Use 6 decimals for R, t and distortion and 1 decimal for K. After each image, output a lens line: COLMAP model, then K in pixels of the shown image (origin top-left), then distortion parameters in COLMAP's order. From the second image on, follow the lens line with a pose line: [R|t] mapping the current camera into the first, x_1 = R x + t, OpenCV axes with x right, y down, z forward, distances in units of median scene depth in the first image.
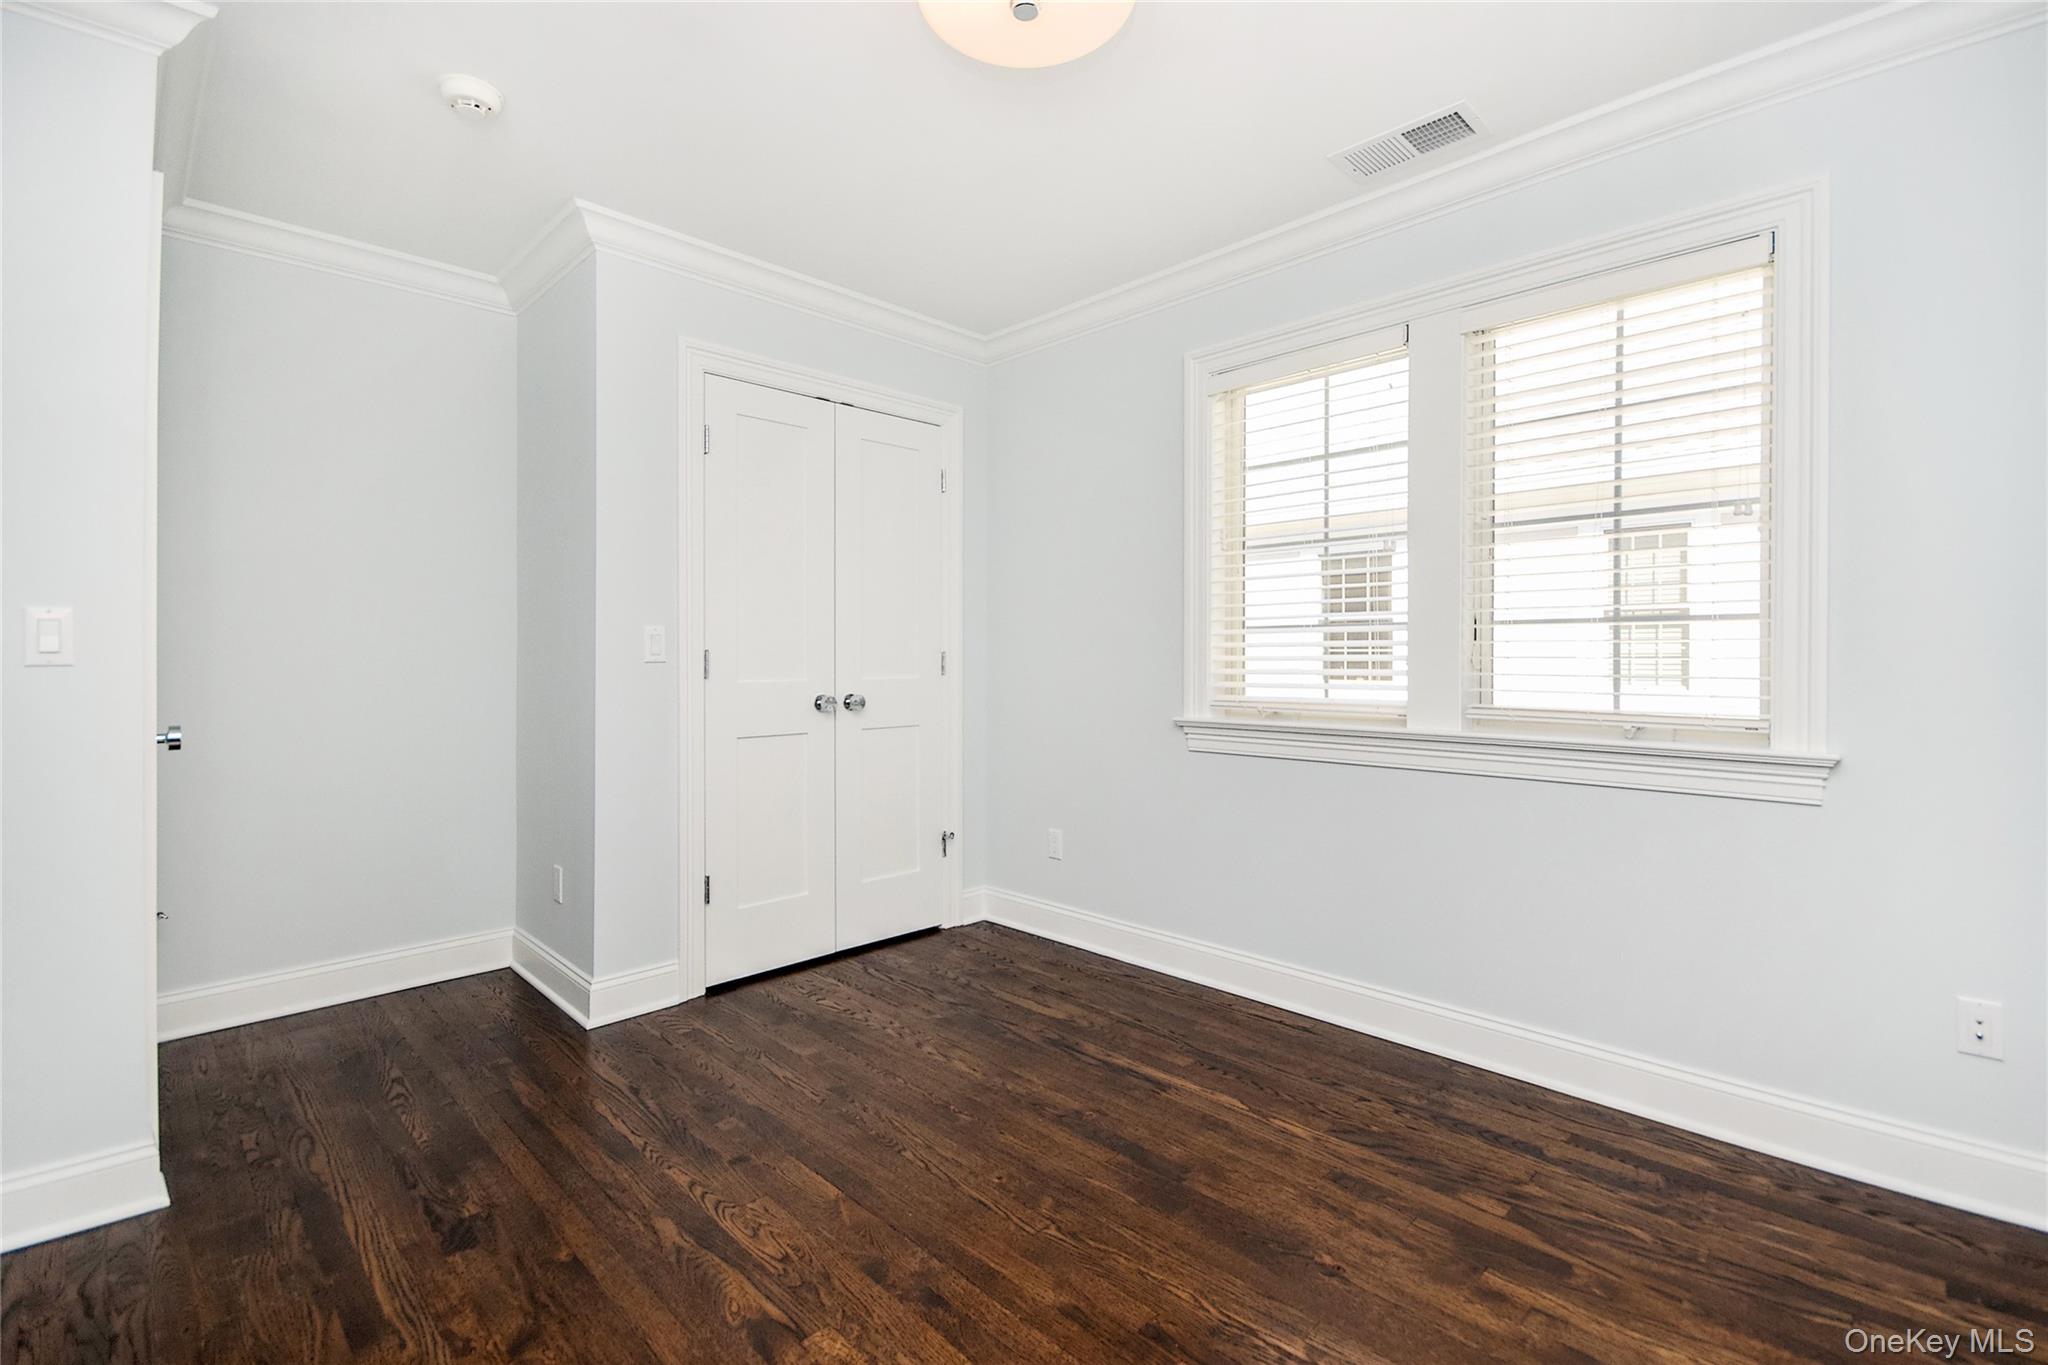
lens RADIAL K [[934.1, 0, 1072.3], [0, 934.1, 638.1], [0, 0, 1]] dist [0.005974, 0.001480]
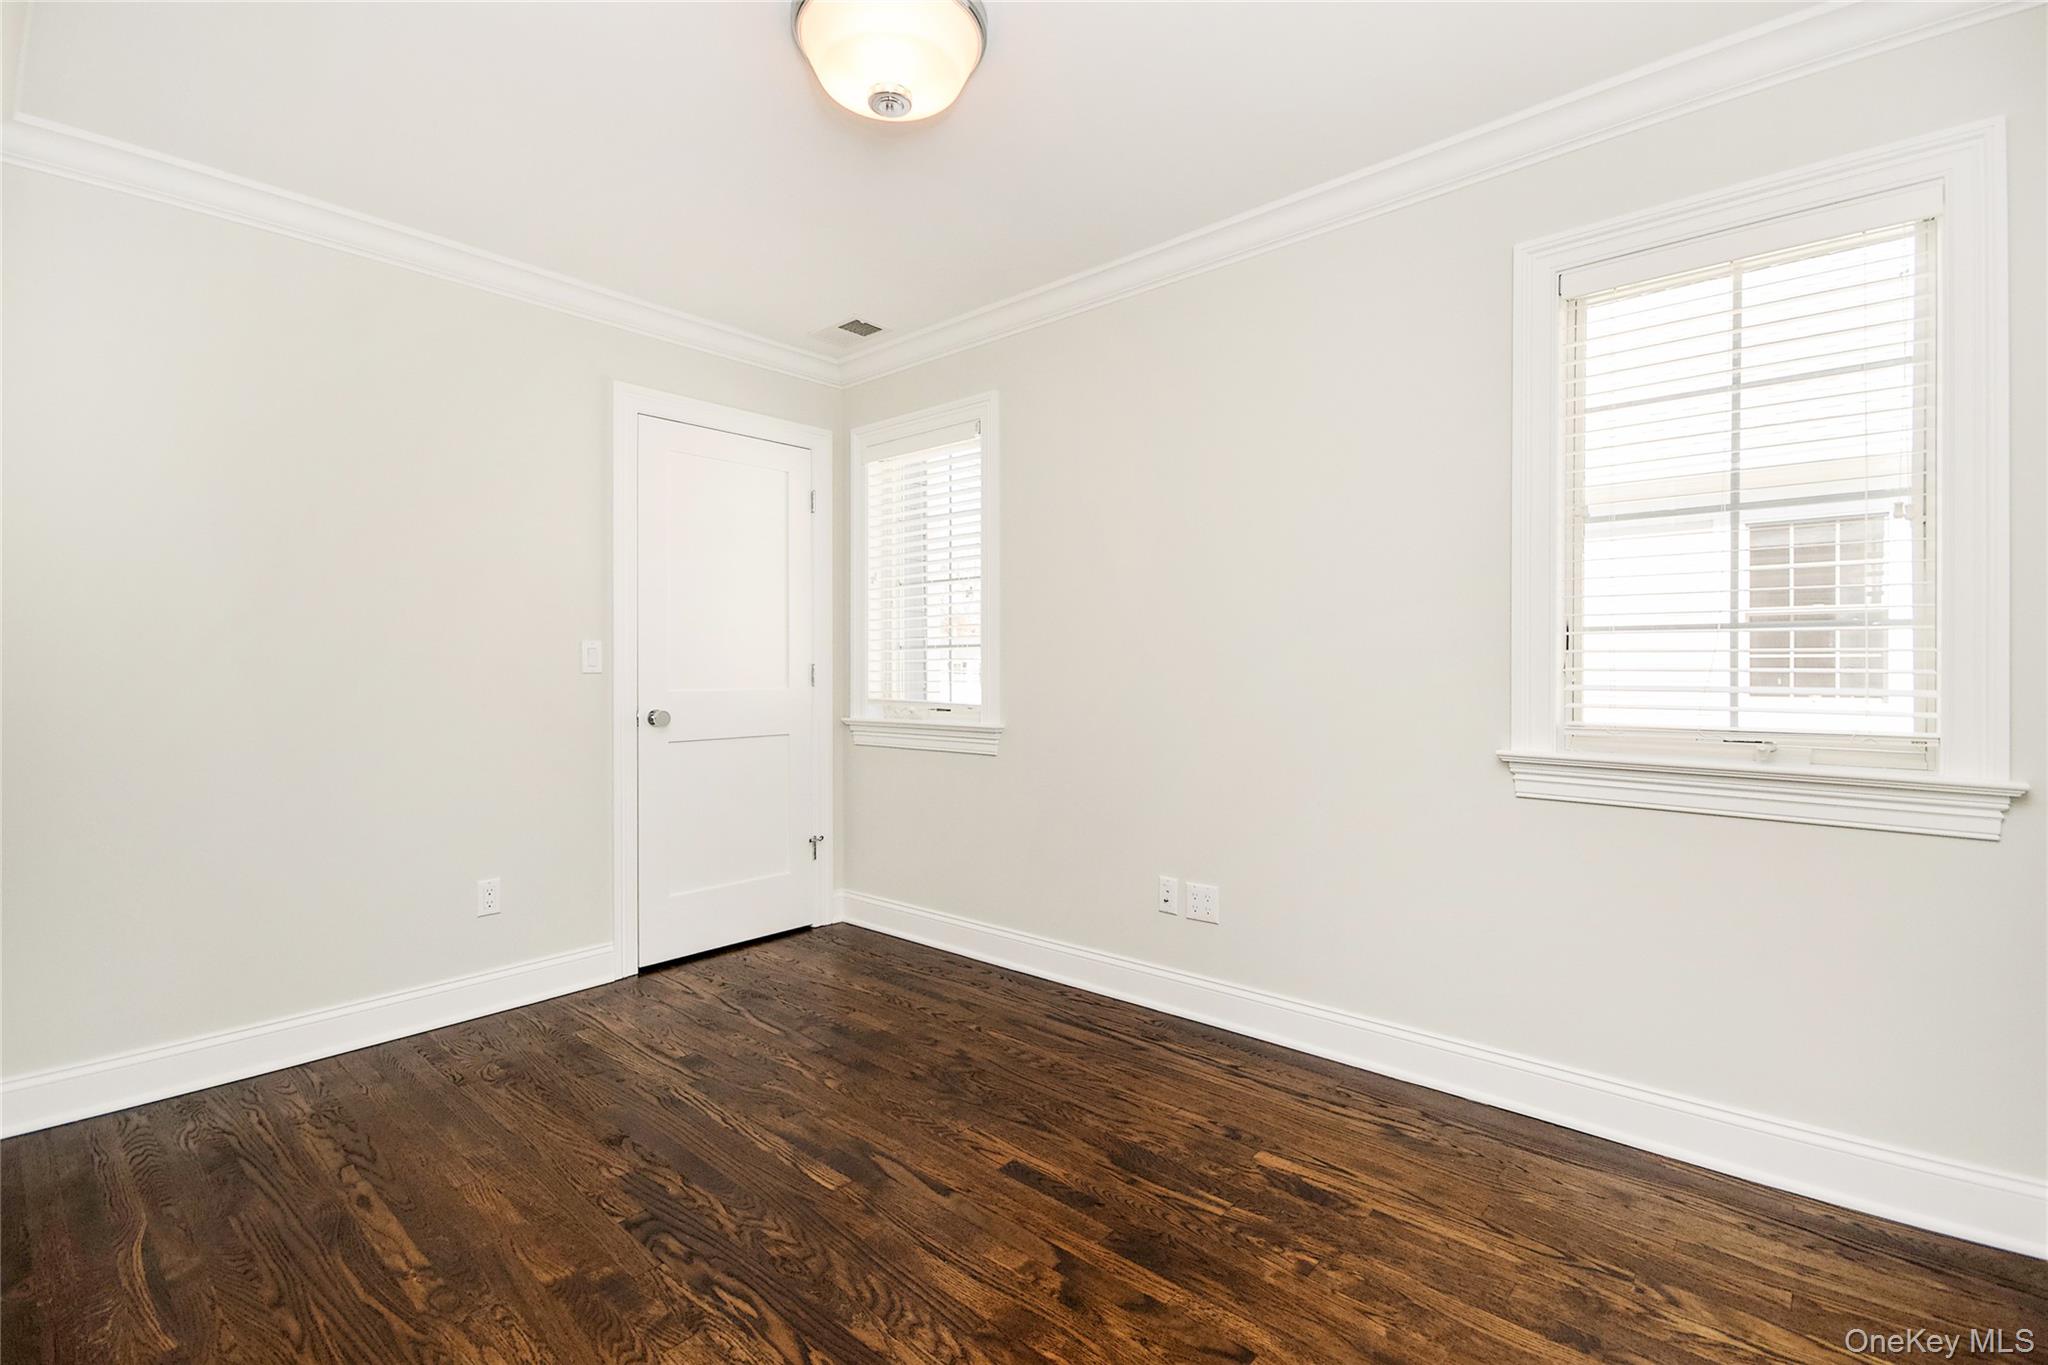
lens RADIAL K [[934.1, 0, 1007.0], [0, 934.1, 669.3], [0, 0, 1]] dist [0.005974, 0.001480]
pose [[0.997775, 0.007050, 0.066298, -0.181203], [-0.008760, 0.999636, 0.025531, 0.004086], [-0.066094, -0.026055, 0.997473, 0.175426]]
